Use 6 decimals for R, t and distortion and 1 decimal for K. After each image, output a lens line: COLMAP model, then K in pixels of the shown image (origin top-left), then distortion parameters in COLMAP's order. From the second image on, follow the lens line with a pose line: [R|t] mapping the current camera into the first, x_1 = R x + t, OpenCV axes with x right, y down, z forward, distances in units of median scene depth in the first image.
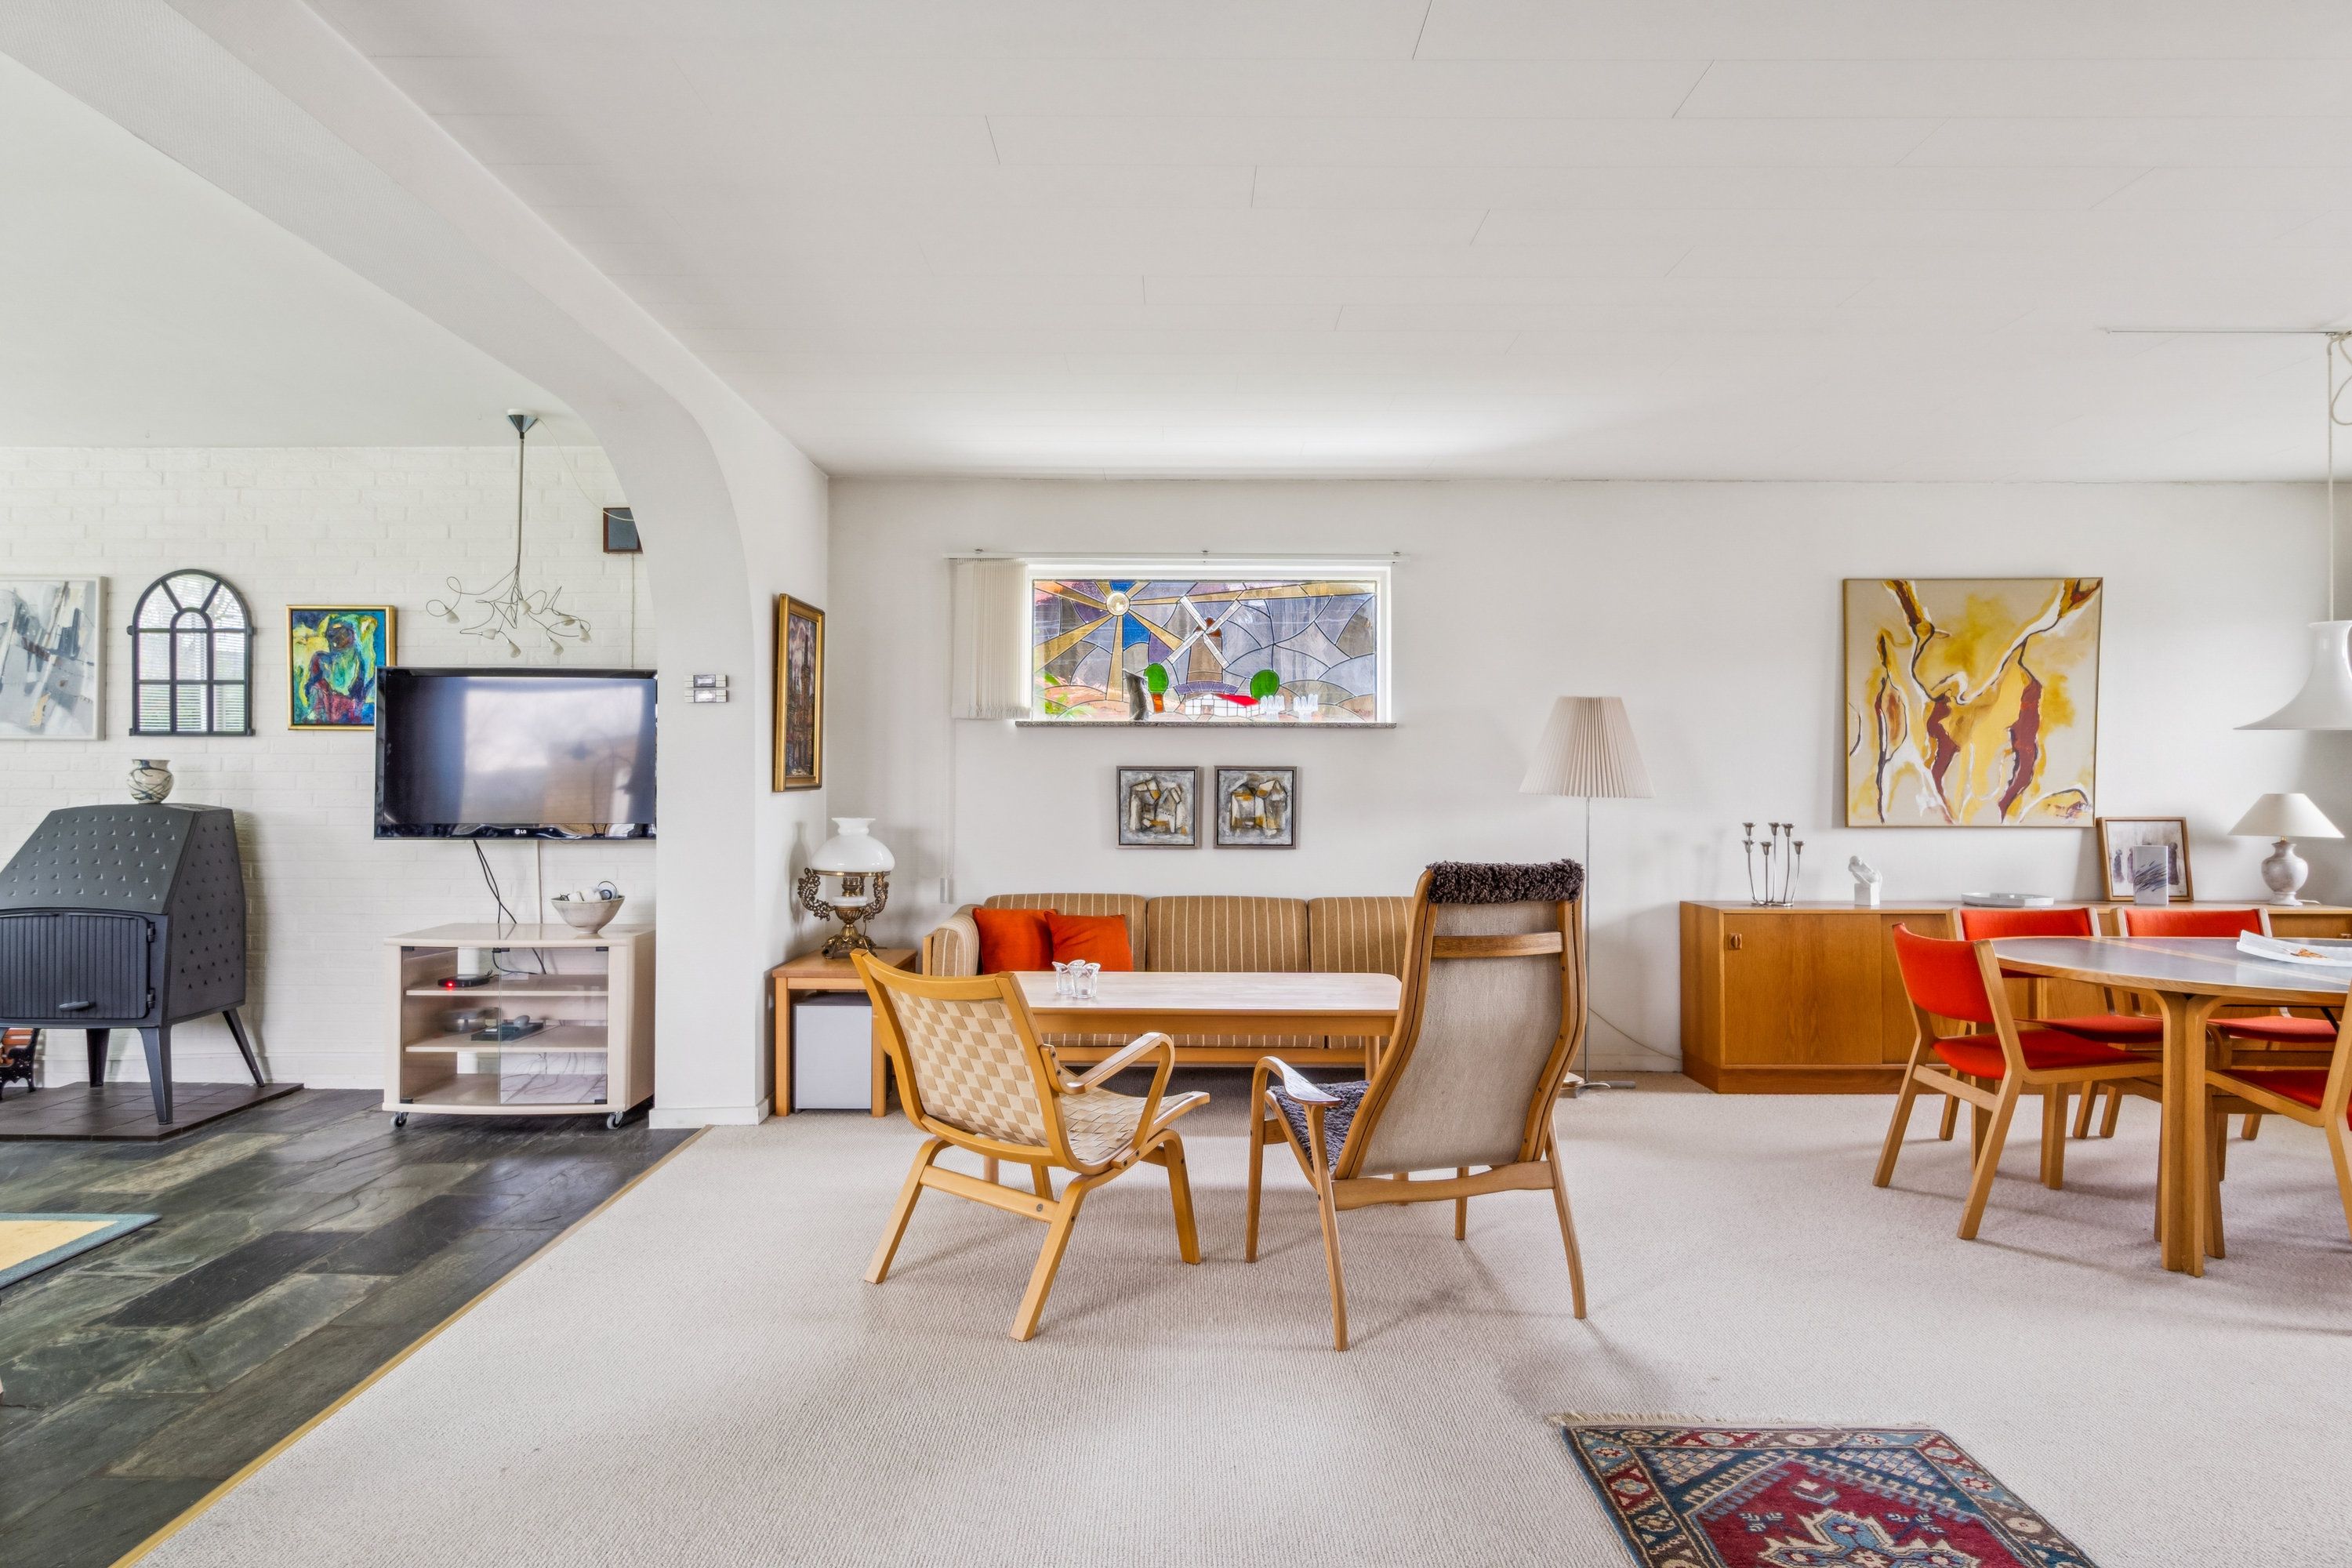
lens RADIAL K [[1365.9, 0, 1168.8], [0, 1365.9, 770.9], [0, 0, 1]] dist [0.003704, -0.002319]
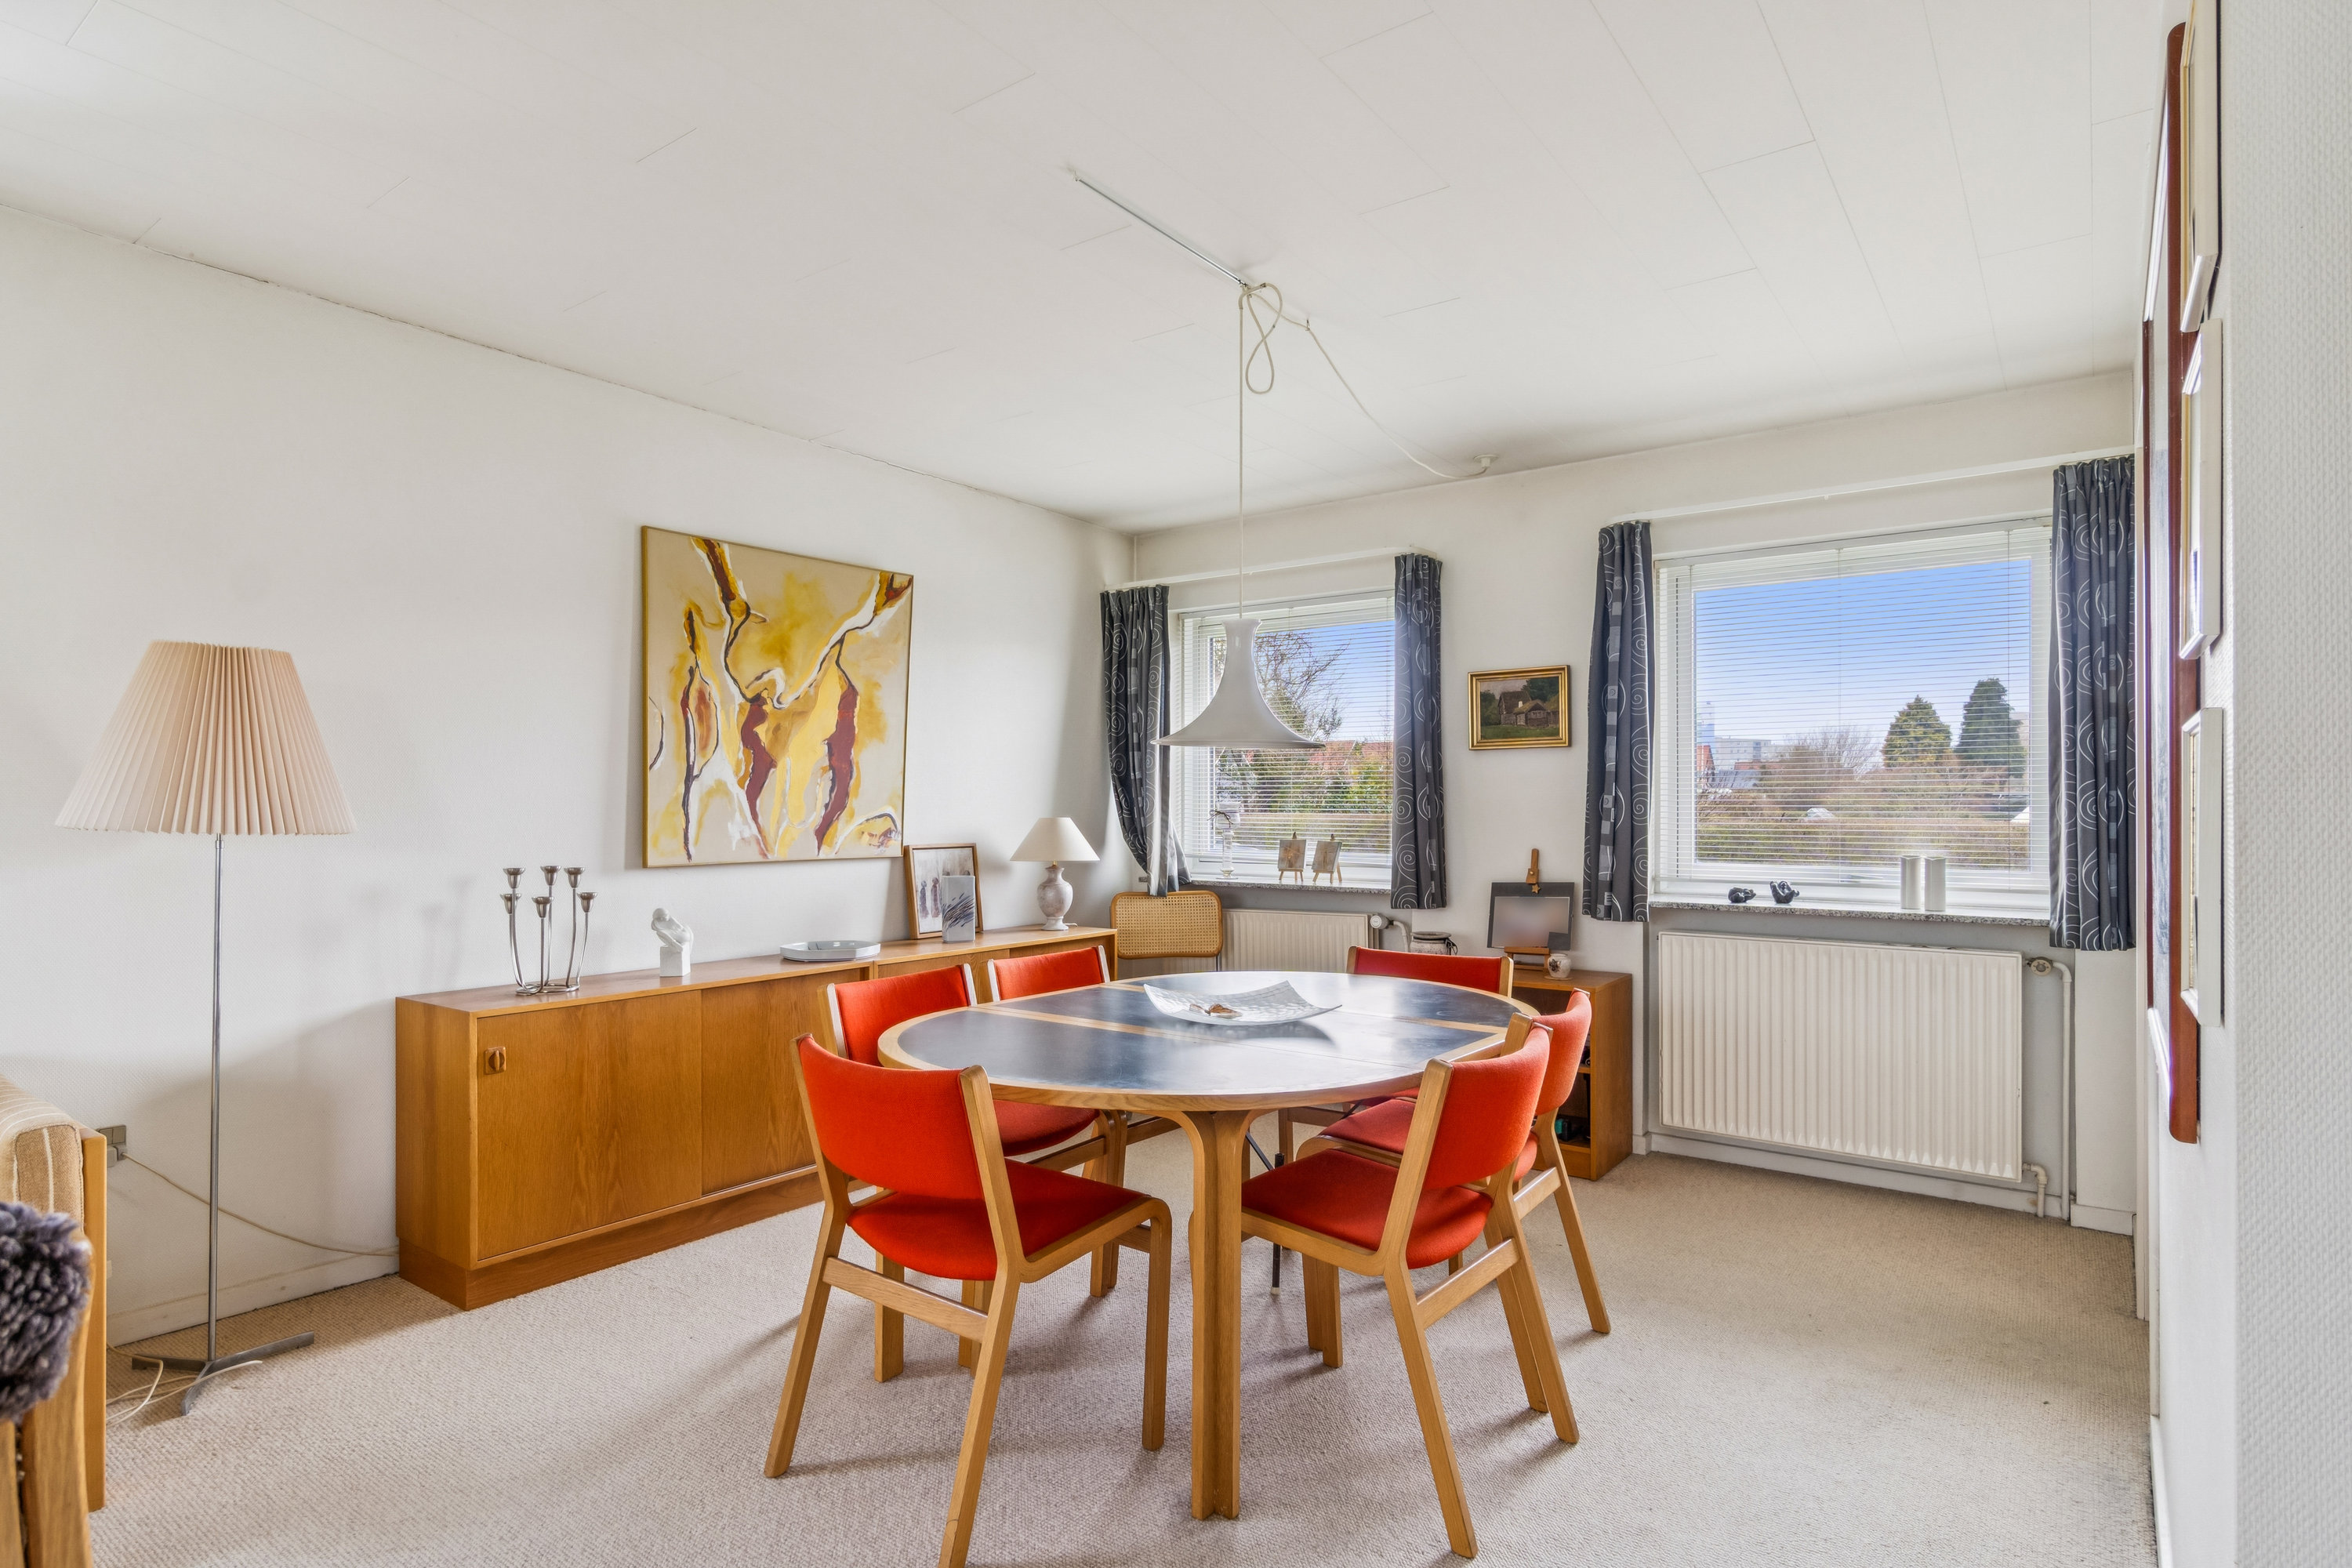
lens RADIAL K [[1269.5, 0, 1152.1], [0, 1269.5, 796.6], [0, 0, 1]] dist [0.001032, 0.000764]
pose [[0.605879, 0.005822, 0.795536, 0.130123], [-0.007346, 0.999972, -0.001723, 0.002675], [-0.795523, -0.004800, 0.605904, 0.400563]]
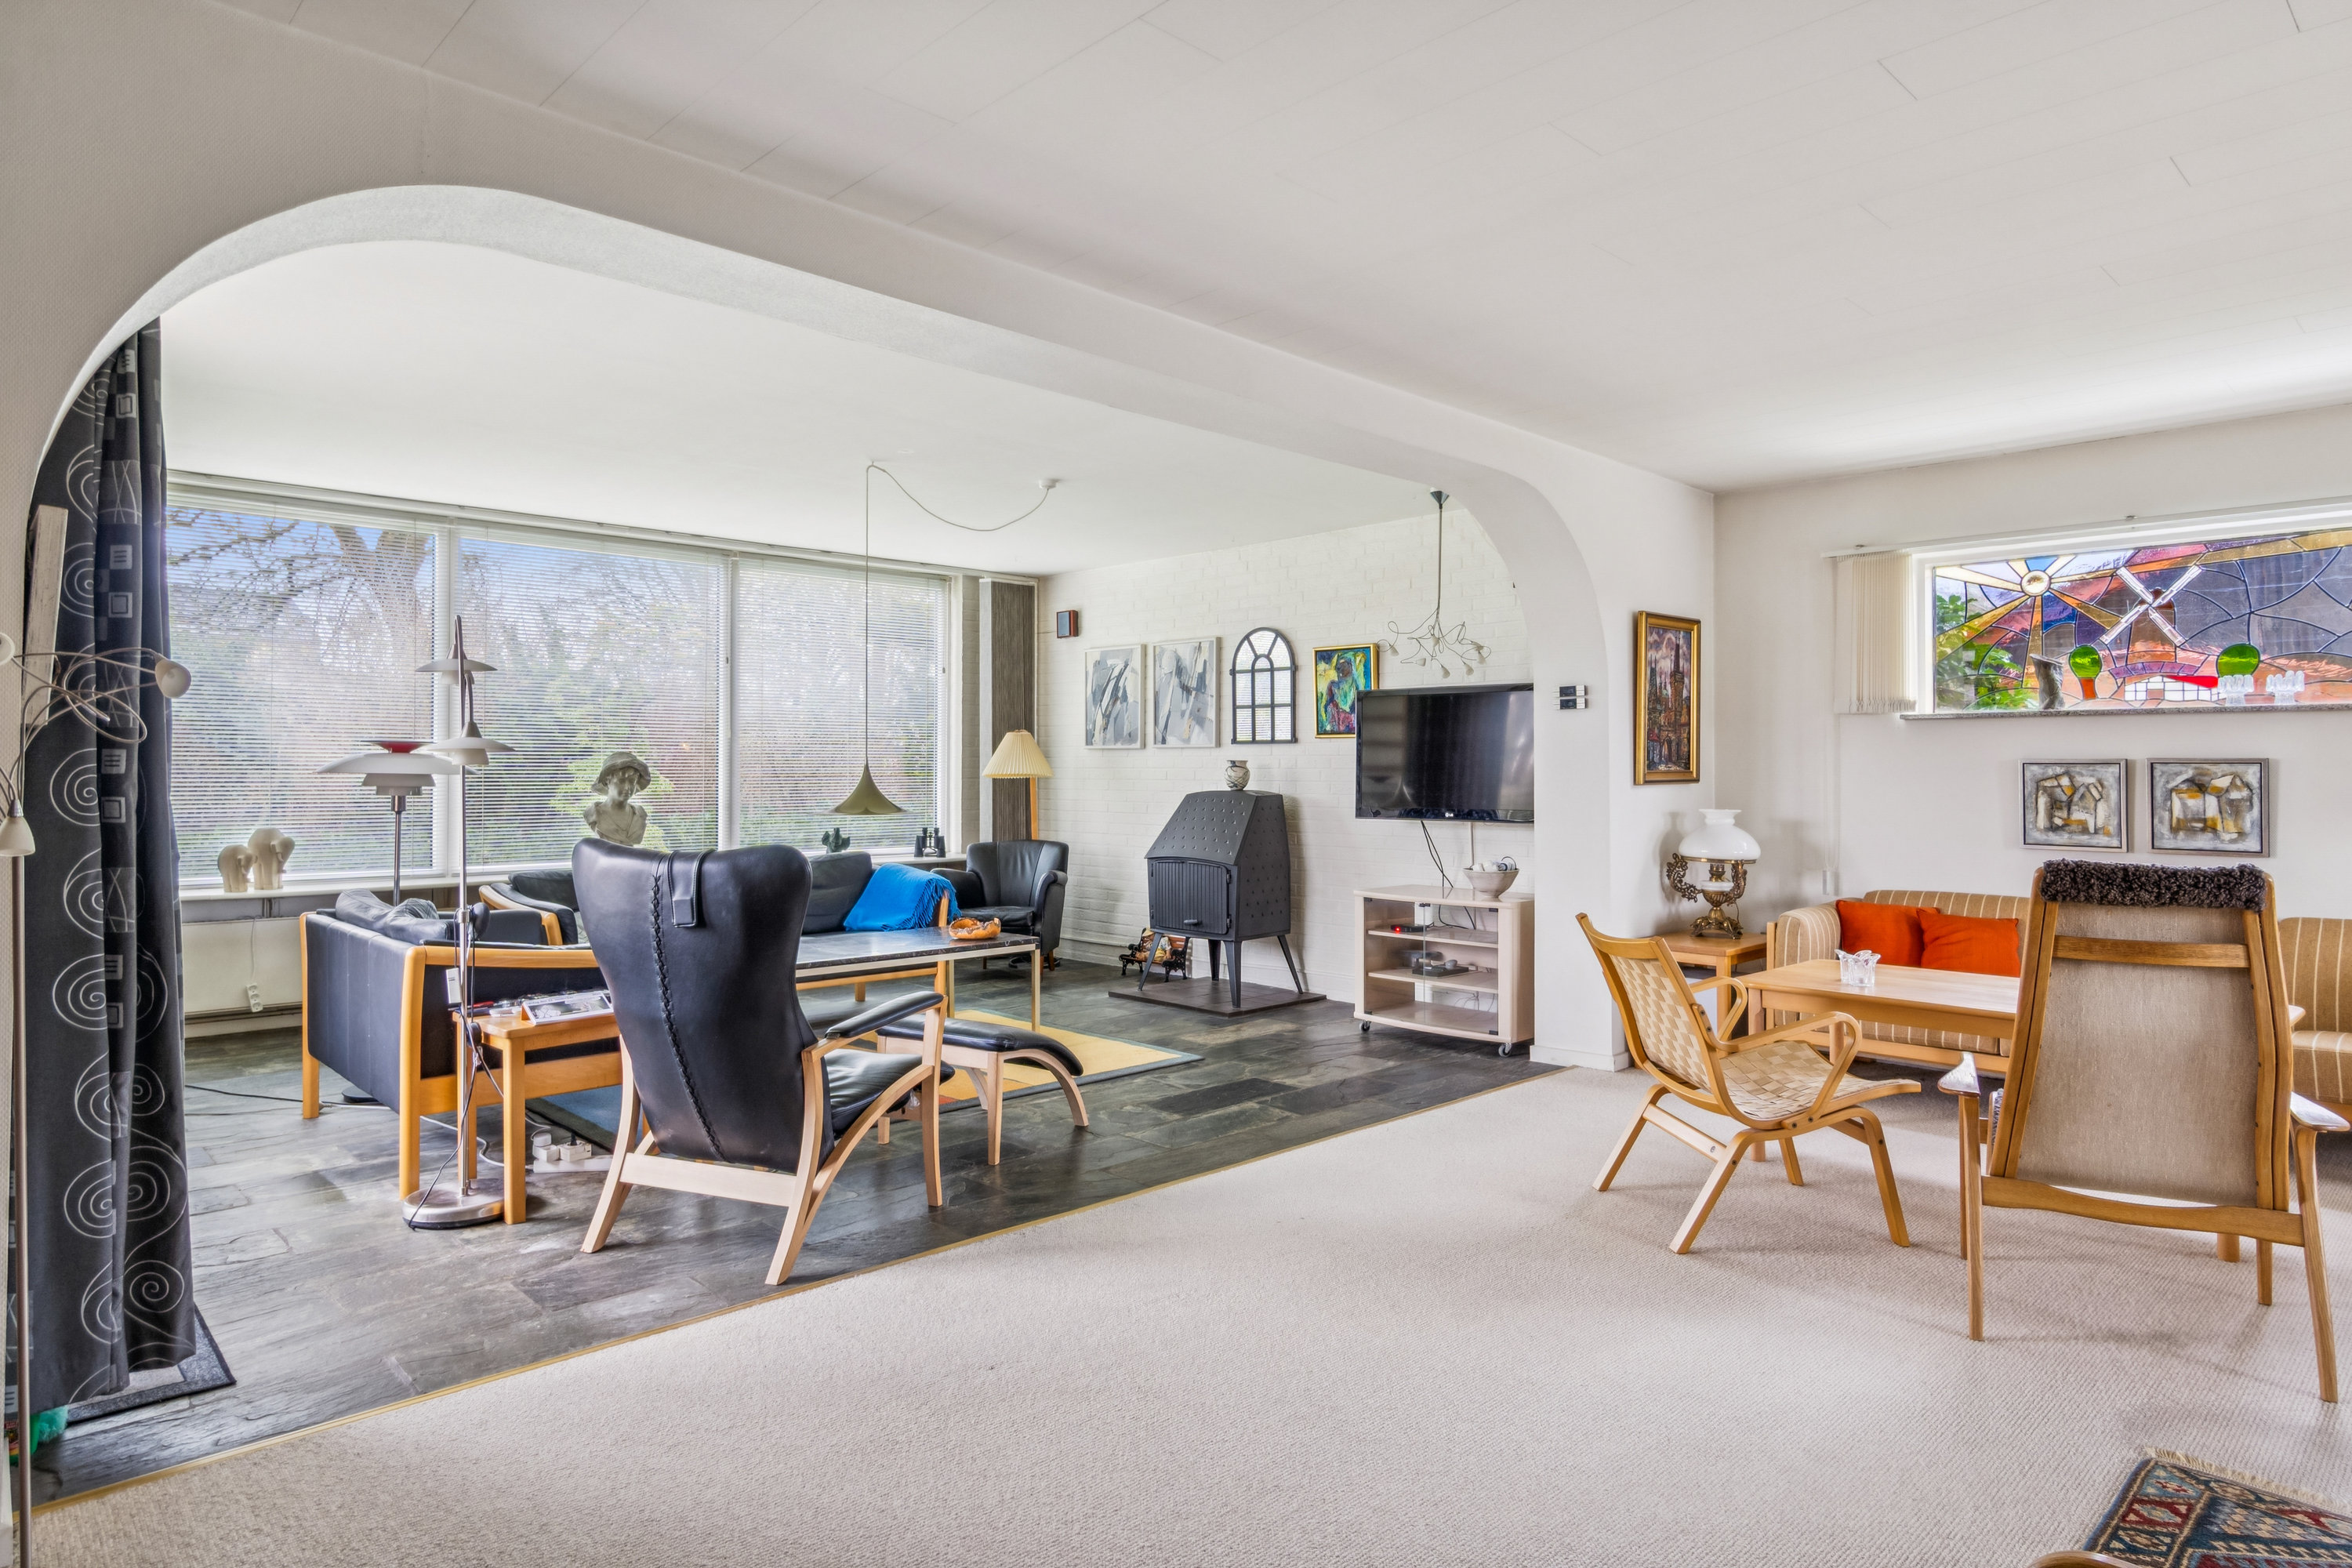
lens RADIAL K [[1365.9, 0, 1154.6], [0, 1365.9, 752.8], [0, 0, 1]] dist [0.003704, -0.002319]
pose [[0.692388, -0.010813, -0.721444, 0.242579], [0.004840, 0.999935, -0.010342, -0.001418], [0.721509, 0.003669, 0.692396, -0.076555]]
